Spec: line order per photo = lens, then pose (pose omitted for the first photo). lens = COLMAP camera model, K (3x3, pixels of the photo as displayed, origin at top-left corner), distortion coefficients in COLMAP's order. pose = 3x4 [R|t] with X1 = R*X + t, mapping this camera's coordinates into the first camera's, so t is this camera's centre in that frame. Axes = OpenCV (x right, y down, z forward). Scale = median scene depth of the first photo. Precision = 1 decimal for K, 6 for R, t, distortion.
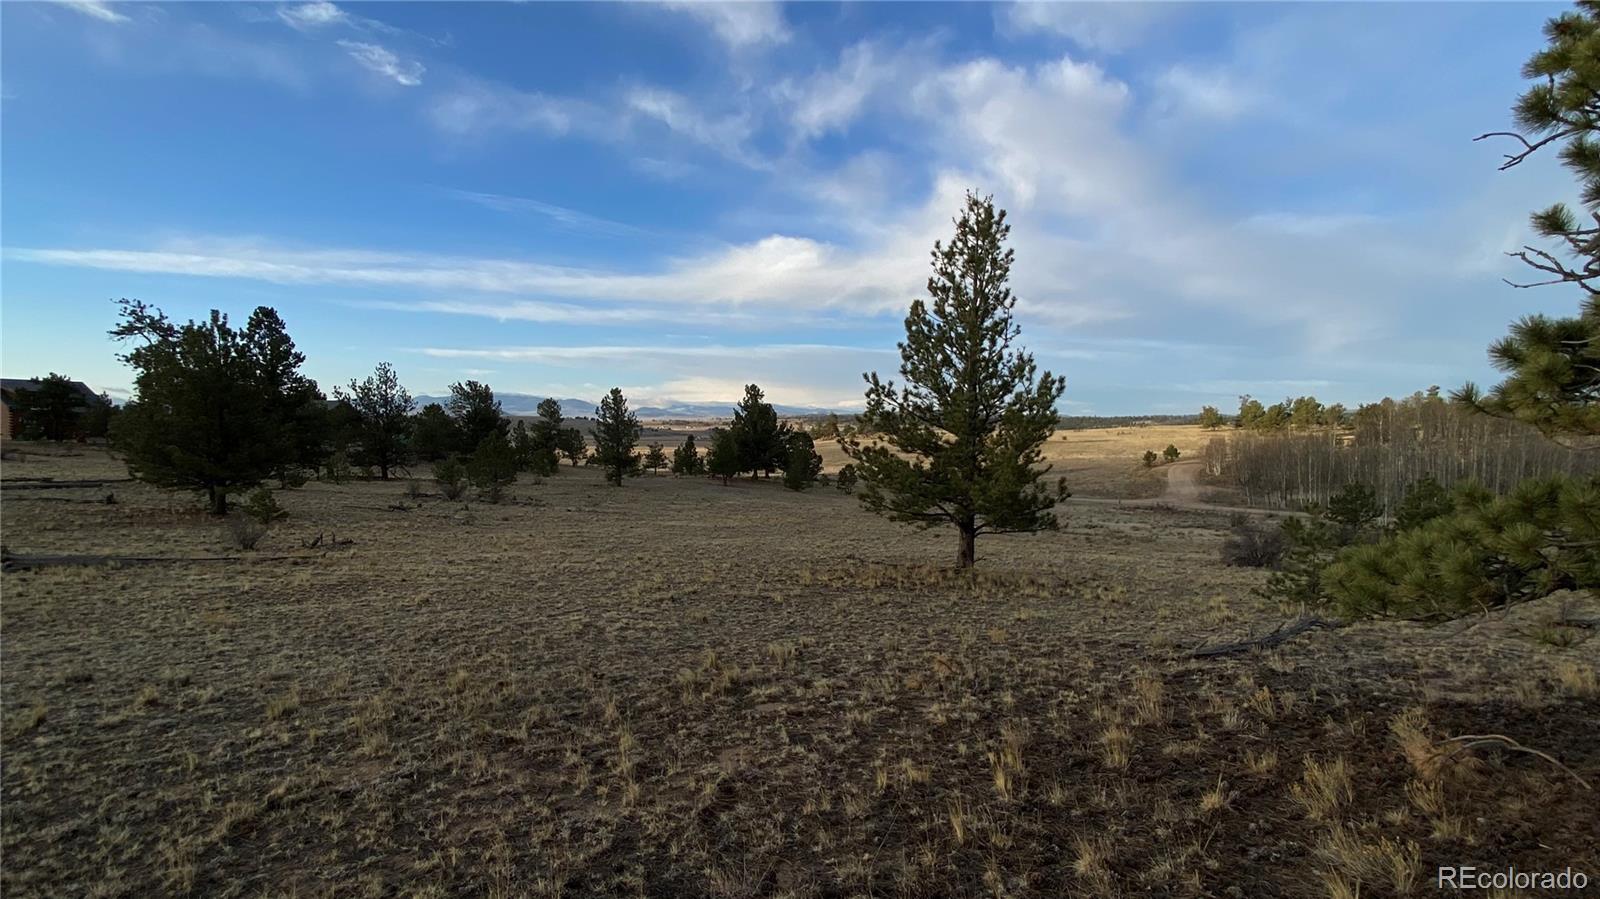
lens RADIAL K [[811.4, 0, 799.1], [0, 811.4, 441.7], [0, 0, 1]] dist [0.043912, -0.009361]
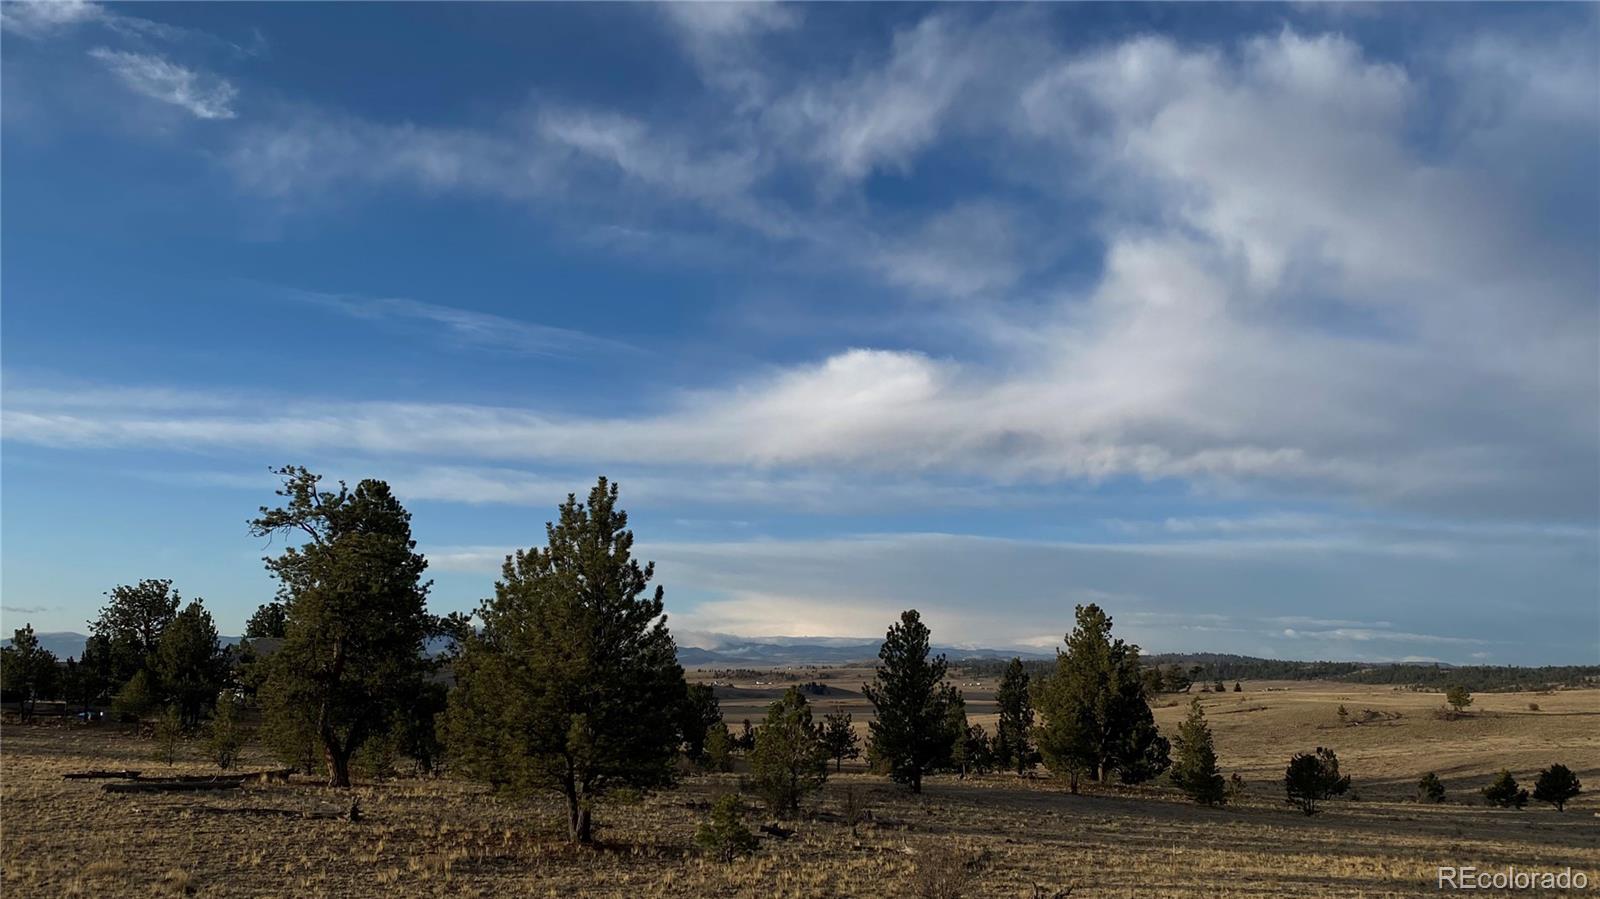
lens RADIAL K [[1398.4, 0, 779.8], [0, 1398.4, 413.7], [0, 0, 1]] dist [0.083962, -0.123034]
pose [[0.995632, -0.014974, -0.092158, -0.200673], [-0.004340, 0.978566, -0.205887, 0.000544], [0.093266, 0.205388, 0.974226, 0.012474]]
